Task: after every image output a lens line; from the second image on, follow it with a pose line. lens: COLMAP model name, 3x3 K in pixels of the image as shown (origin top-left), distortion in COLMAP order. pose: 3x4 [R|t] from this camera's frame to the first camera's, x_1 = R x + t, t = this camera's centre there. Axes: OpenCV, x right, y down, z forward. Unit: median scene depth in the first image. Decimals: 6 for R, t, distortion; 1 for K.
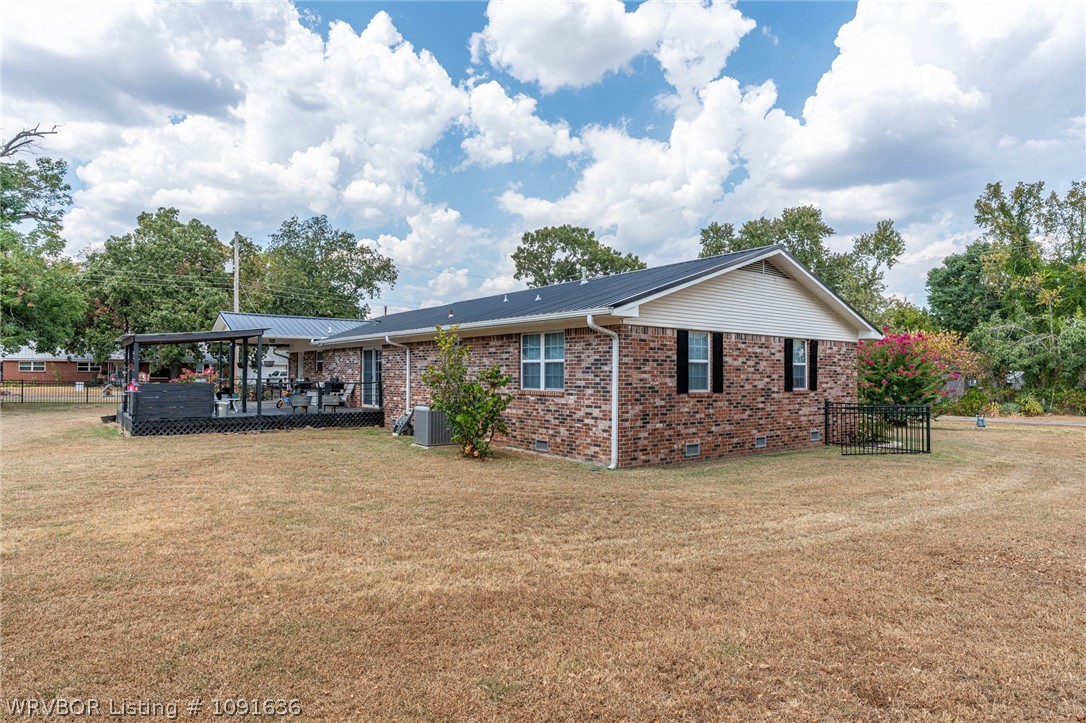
lens RADIAL K [[609.9, 0, 544.2], [0, 609.9, 389.8], [0, 0, 1]] dist [-0.000653, 0.000744]
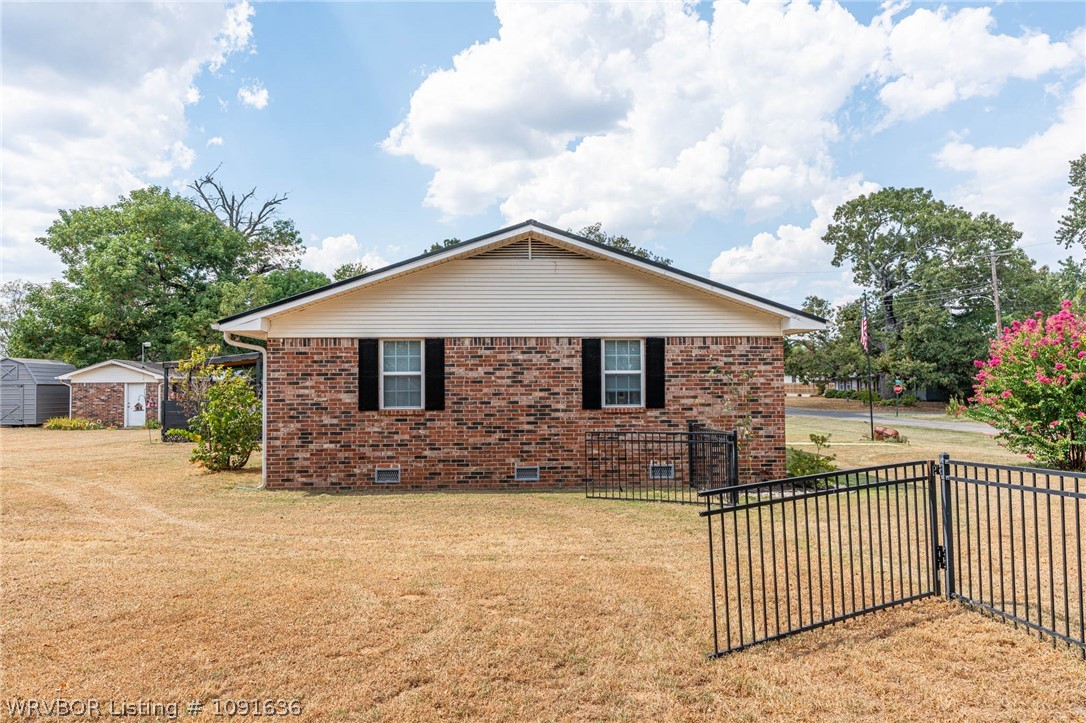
lens RADIAL K [[703.8, 0, 545.5], [0, 703.8, 386.7], [0, 0, 1]] dist [0.002163, 0.001375]
pose [[0.821409, -0.014275, -0.570161, 0.816646], [-0.001875, 0.999614, -0.027728, -0.000955], [0.570337, 0.023845, 0.821065, 0.249263]]
